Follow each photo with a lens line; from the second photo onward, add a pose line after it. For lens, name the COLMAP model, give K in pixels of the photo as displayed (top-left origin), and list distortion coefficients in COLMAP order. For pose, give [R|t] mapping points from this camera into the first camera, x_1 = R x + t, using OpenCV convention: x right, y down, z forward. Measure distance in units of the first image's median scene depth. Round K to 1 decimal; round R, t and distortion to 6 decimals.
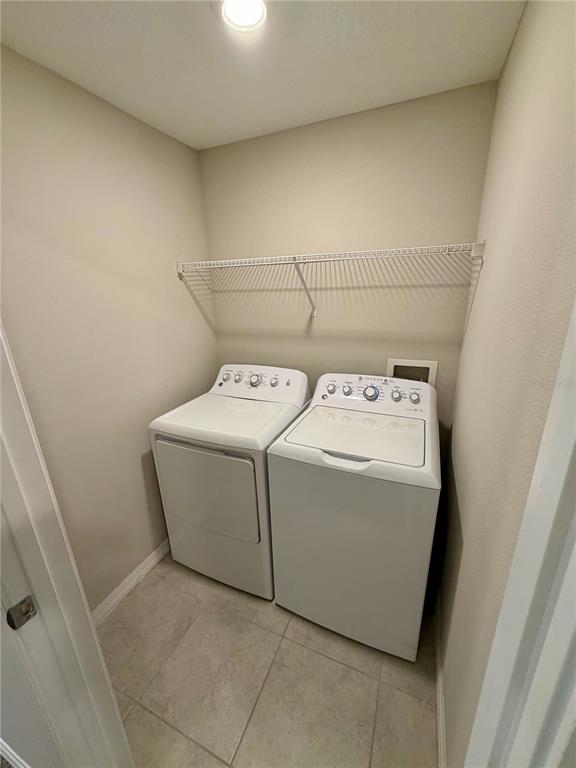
lens RADIAL K [[305.9, 0, 286.9], [0, 305.9, 387.4], [0, 0, 1]] dist [-0.003529, 0.000371]
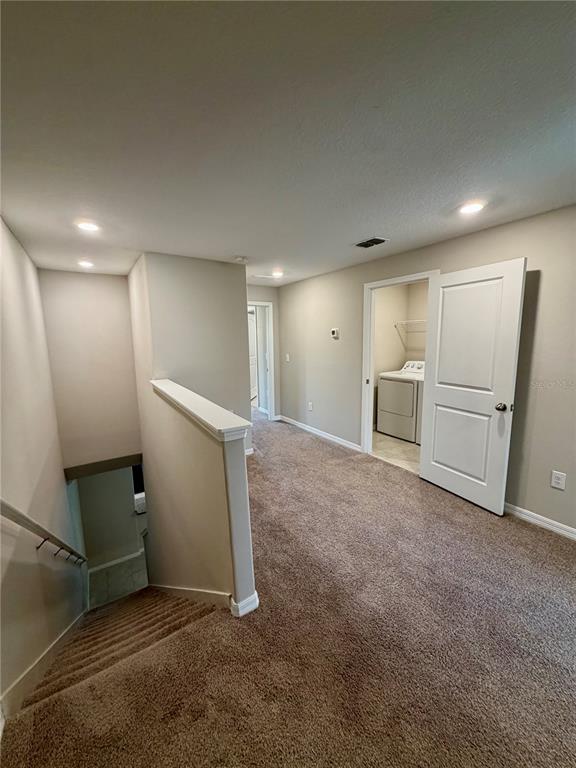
lens RADIAL K [[305.9, 0, 287.4], [0, 305.9, 381.8], [0, 0, 1]] dist [-0.003529, 0.000371]
pose [[0.834839, 0.099830, -0.541367, 0.347686], [-0.177222, 0.979804, -0.092614, 0.509614], [0.521188, 0.173260, 0.835670, -1.587799]]
